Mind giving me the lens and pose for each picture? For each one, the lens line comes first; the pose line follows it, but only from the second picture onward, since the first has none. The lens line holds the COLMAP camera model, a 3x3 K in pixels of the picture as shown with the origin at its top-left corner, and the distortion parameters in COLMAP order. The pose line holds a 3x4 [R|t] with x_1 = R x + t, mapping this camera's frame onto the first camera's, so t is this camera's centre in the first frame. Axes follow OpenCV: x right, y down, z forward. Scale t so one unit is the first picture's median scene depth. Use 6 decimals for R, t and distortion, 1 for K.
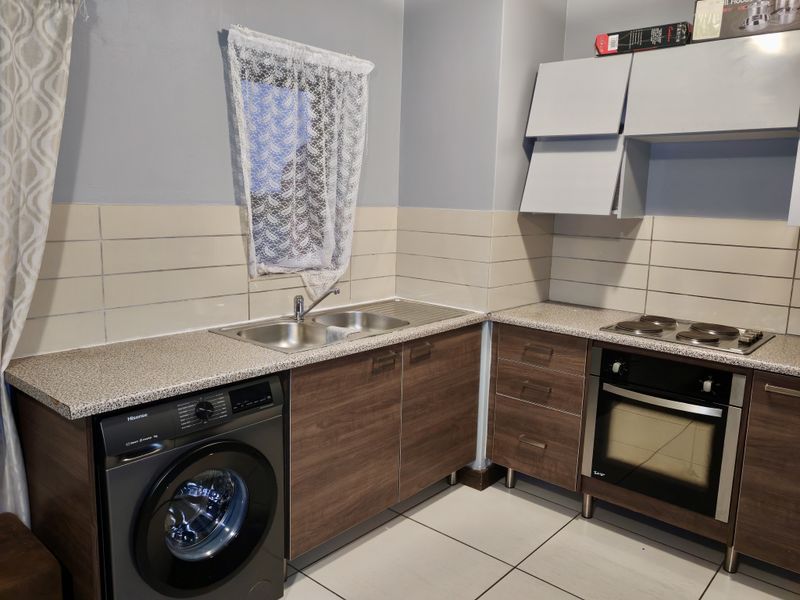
lens RADIAL K [[619.5, 0, 400.0], [0, 619.5, 300.0], [0, 0, 1]] dist [0.008085, 0.000642]
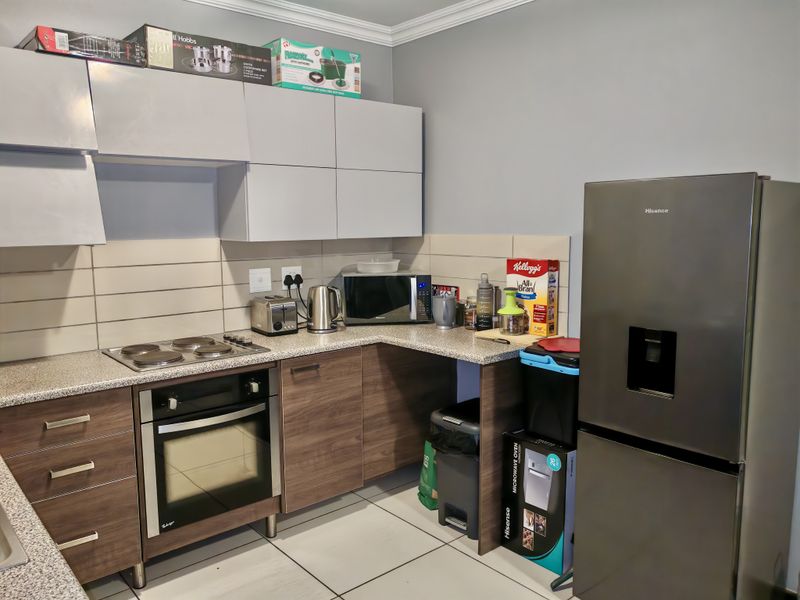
lens RADIAL K [[624.9, 0, 375.2], [0, 624.9, 297.1], [0, 0, 1]] dist [0.007033, 0.001984]
pose [[0.153118, -0.155074, 0.975965, -0.491038], [0.175908, 0.976115, 0.127500, -0.112801], [-0.972425, 0.152158, 0.176739, 0.503758]]
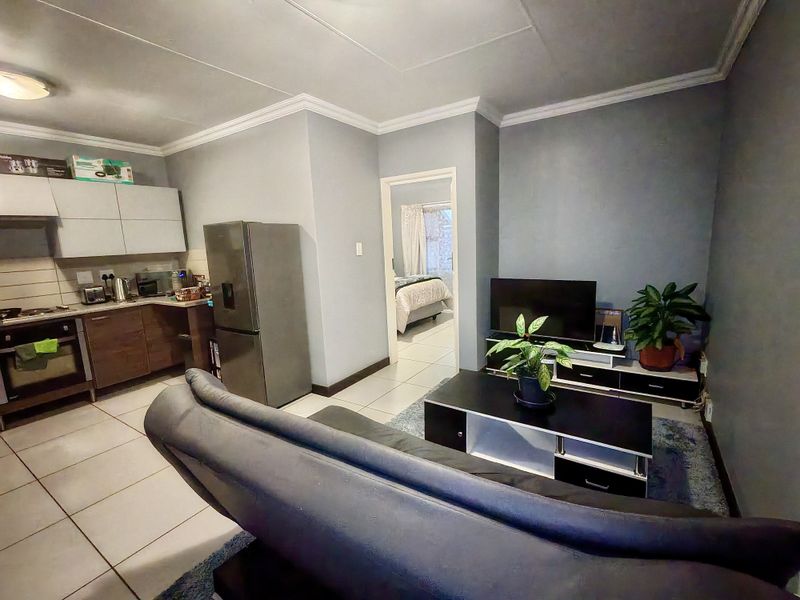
lens RADIAL K [[370.2, 0, 400.0], [0, 370.2, 300.0], [0, 0, 1]] dist [-0.001565, -0.000549]
pose [[-0.138468, -0.182649, 0.973379, -0.889171], [0.203931, 0.956525, 0.208497, 0.005331], [-0.969143, 0.227373, -0.095201, -0.086974]]
